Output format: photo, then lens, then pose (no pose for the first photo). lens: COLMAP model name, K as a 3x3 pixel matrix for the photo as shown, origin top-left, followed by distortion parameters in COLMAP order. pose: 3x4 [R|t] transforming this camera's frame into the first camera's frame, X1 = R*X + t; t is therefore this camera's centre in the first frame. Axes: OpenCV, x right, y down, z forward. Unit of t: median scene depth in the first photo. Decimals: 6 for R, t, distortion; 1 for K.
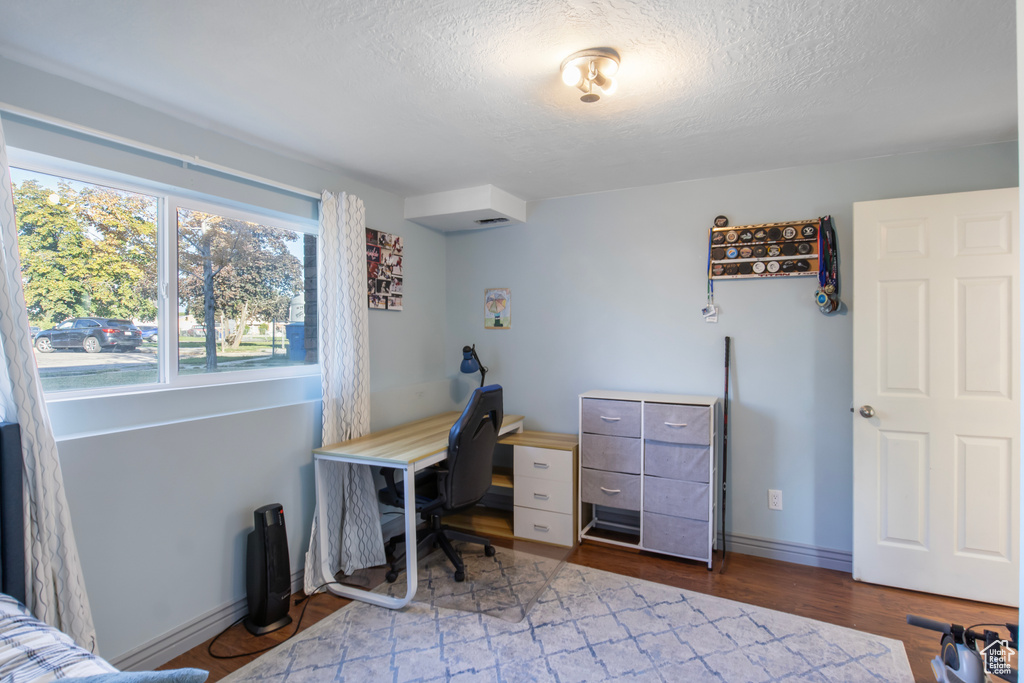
lens RADIAL K [[501.7, 0, 518.3], [0, 501.7, 339.6], [0, 0, 1]] dist [-0.004053, -0.000846]
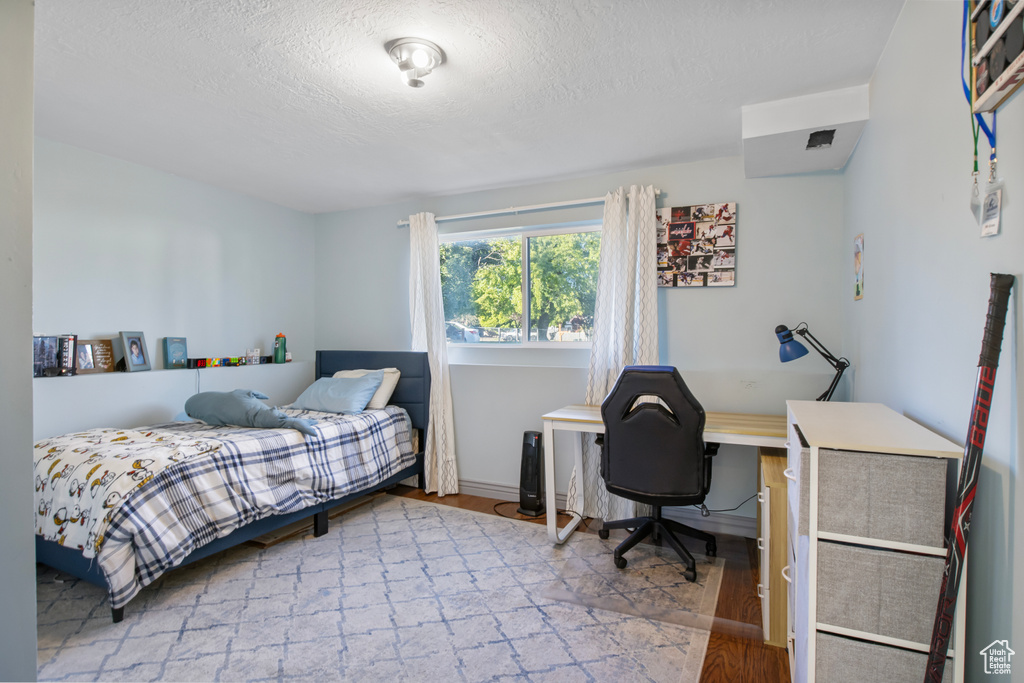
lens RADIAL K [[501.7, 0, 518.3], [0, 501.7, 339.6], [0, 0, 1]] dist [-0.004053, -0.000846]
pose [[0.049635, 0.014617, -0.998660, 0.667747], [-0.016010, 0.999776, 0.013838, 0.032610], [0.998639, 0.015302, 0.049858, 0.615835]]
